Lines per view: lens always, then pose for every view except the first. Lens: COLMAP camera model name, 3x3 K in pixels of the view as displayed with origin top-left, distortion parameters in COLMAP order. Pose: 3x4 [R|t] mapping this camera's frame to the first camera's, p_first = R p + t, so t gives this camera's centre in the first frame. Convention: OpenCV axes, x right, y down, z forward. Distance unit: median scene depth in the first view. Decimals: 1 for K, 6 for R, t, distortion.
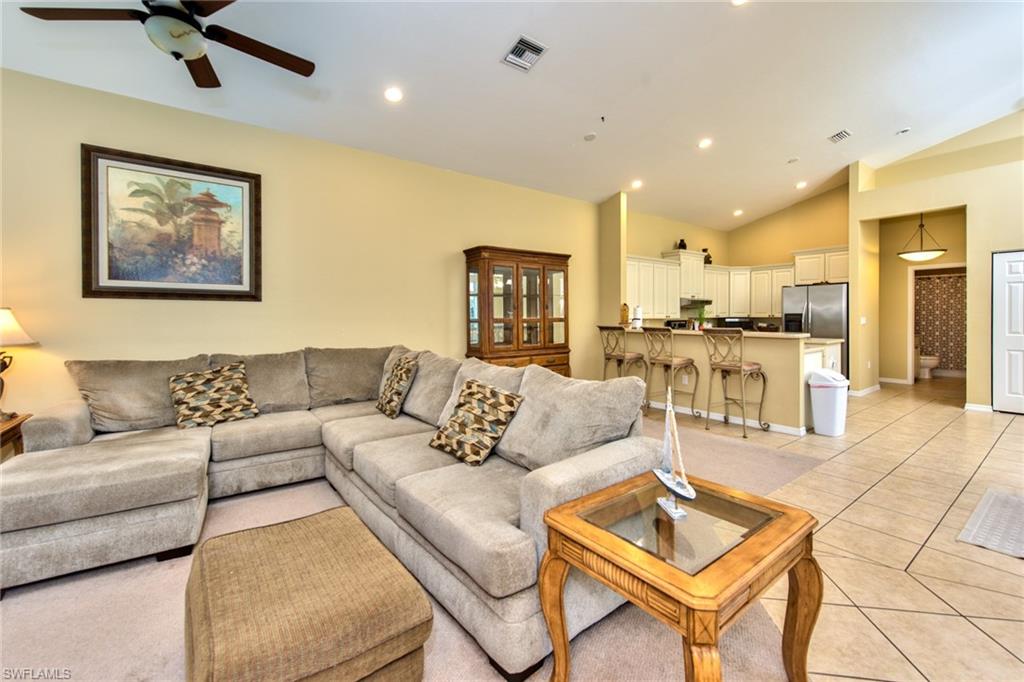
lens RADIAL K [[428.1, 0, 512.3], [0, 428.1, 319.0], [0, 0, 1]] dist [0.000203, -0.000145]
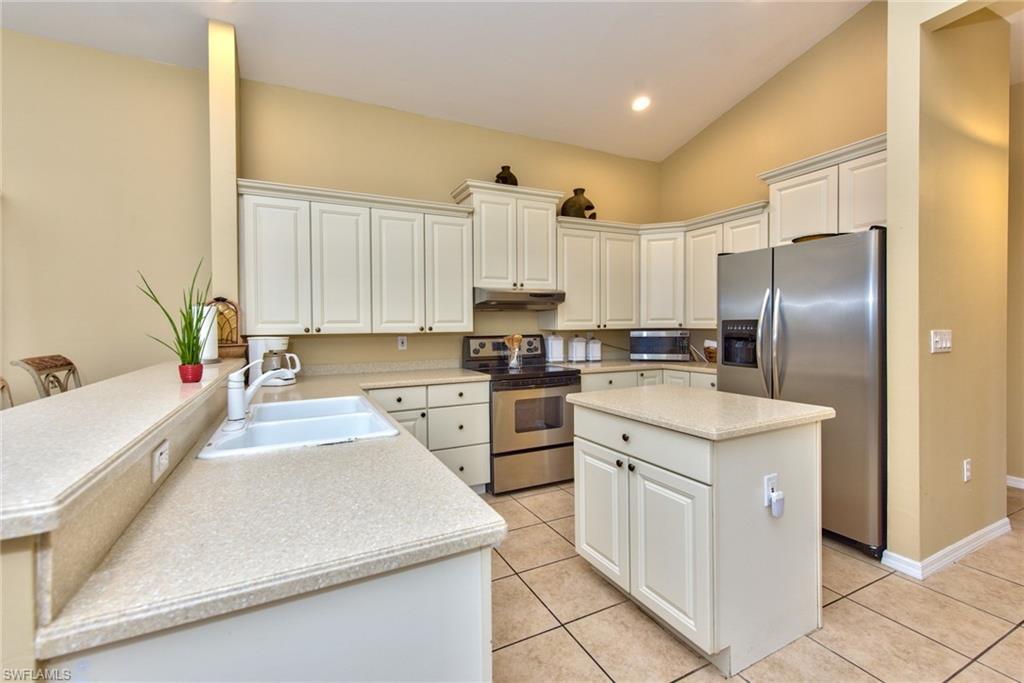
lens RADIAL K [[424.5, 0, 511.0], [0, 424.5, 329.6], [0, 0, 1]] dist [0.002782, 0.000293]
pose [[0.981938, -0.002221, -0.189192, 0.487606], [0.003539, 0.999972, 0.006629, -0.006790], [0.189172, -0.007179, 0.981918, 0.532332]]
